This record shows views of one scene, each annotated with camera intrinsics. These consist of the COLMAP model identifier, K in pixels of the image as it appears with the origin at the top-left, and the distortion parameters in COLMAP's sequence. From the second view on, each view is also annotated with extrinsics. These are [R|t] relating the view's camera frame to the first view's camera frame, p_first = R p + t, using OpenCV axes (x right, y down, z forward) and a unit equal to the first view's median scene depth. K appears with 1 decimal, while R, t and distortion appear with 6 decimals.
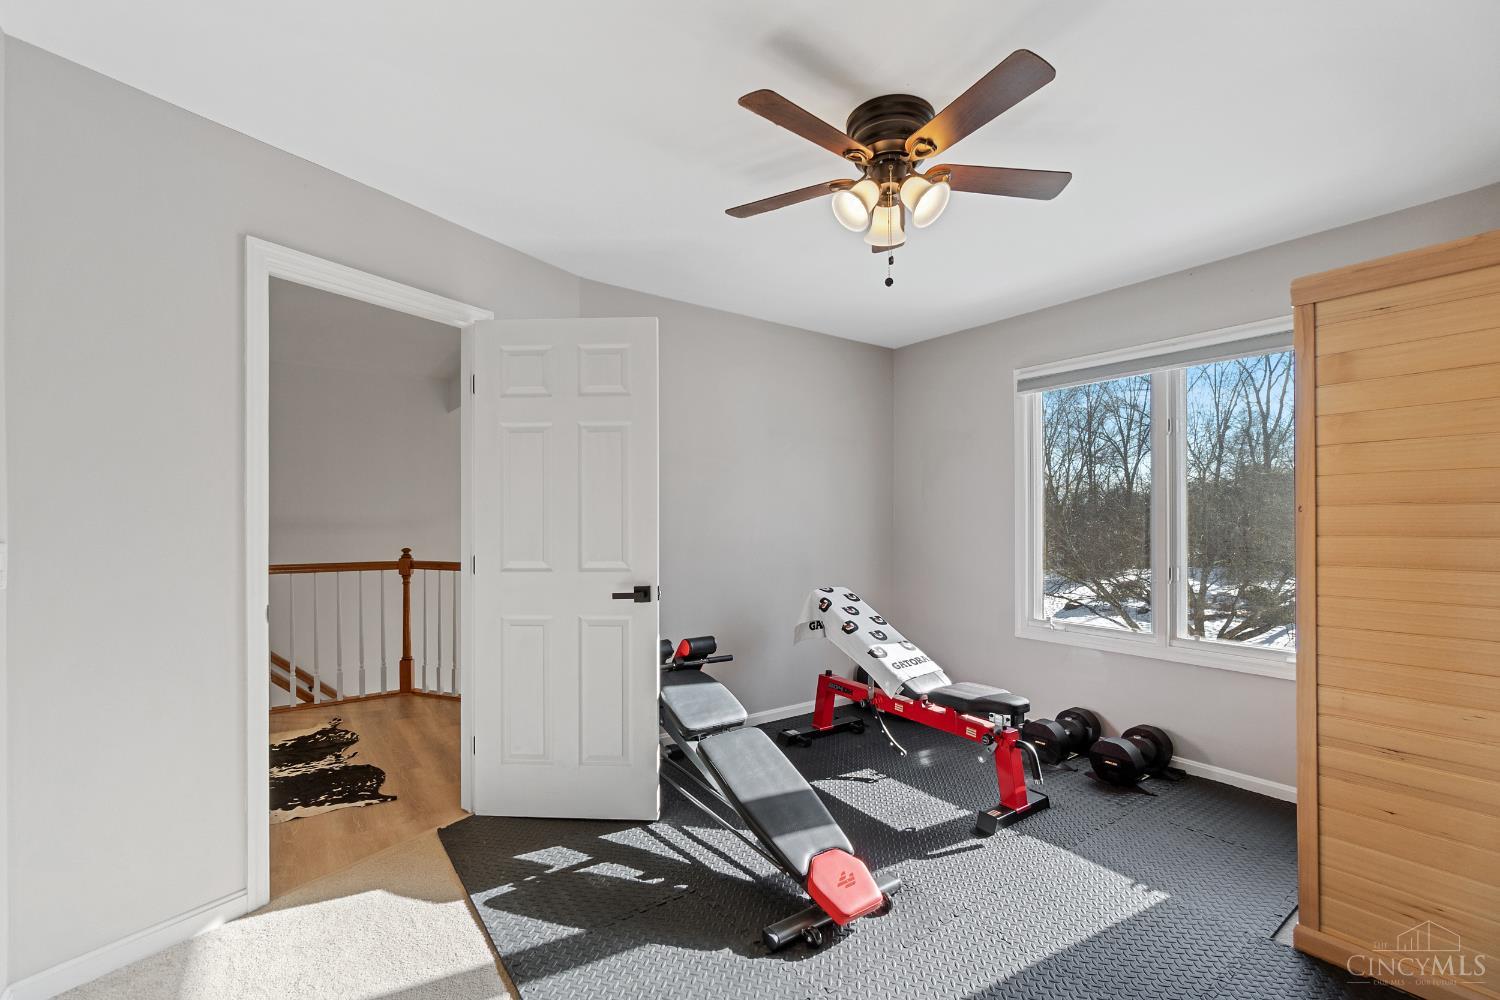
lens RADIAL K [[641.5, 0, 746.9], [0, 641.5, 495.6], [0, 0, 1]] dist [-0.002588, -0.000268]
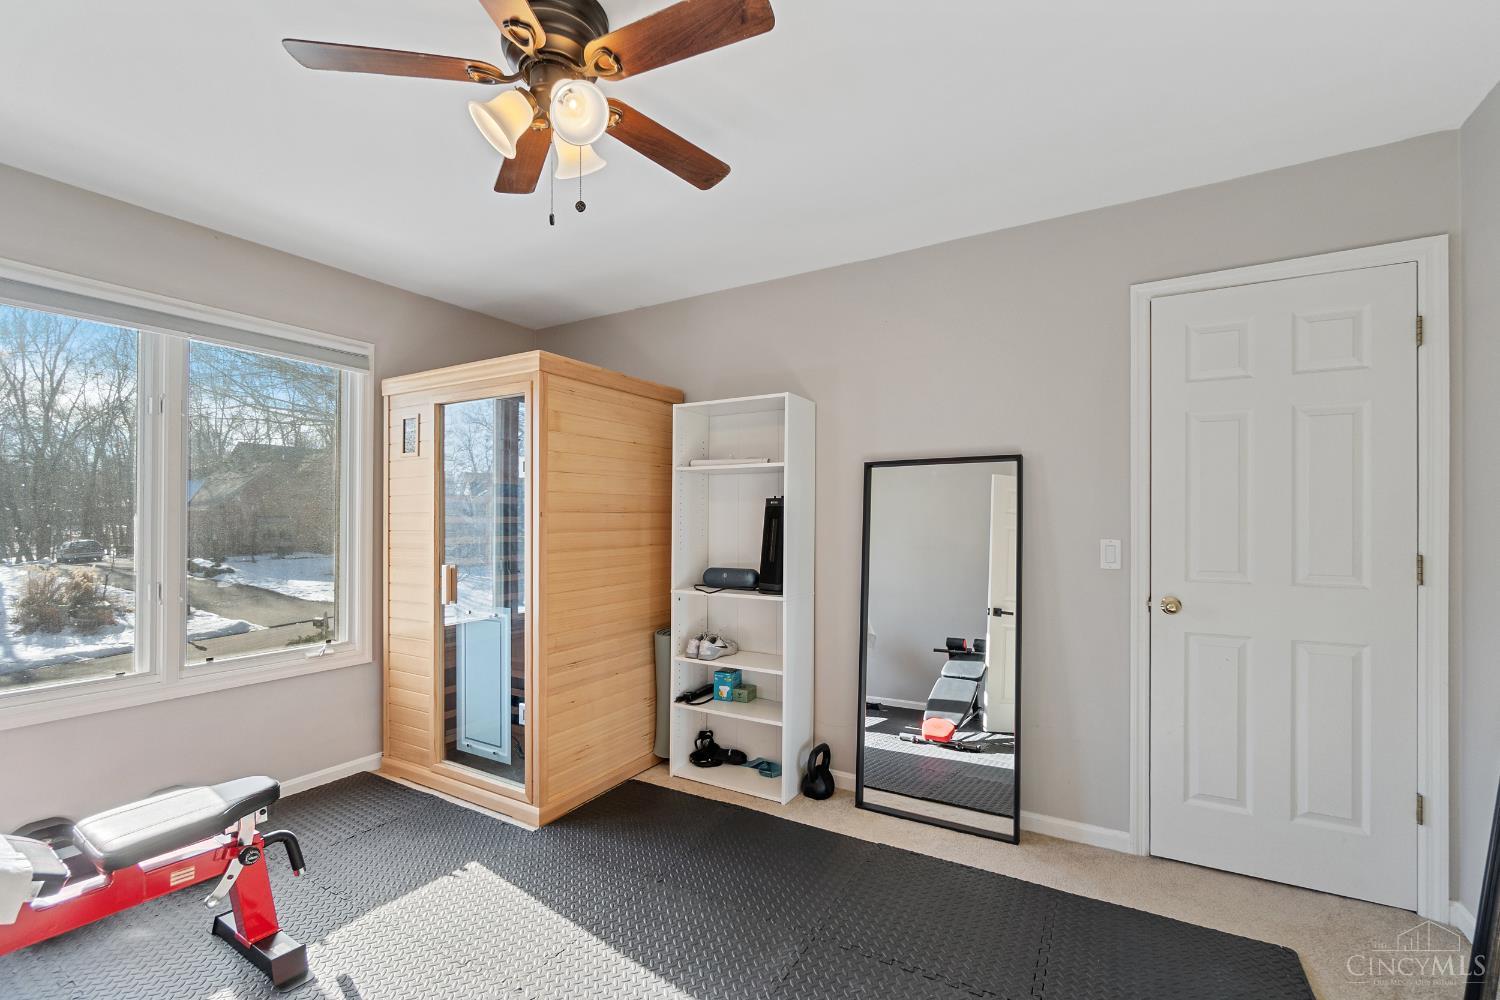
lens RADIAL K [[641.5, 0, 746.9], [0, 641.5, 495.6], [0, 0, 1]] dist [-0.002588, -0.000268]
pose [[-0.378639, 0.032126, 0.924987, -0.409434], [-0.032110, 0.998340, -0.047818, 0.021937], [-0.924987, -0.047807, -0.376978, 0.730781]]
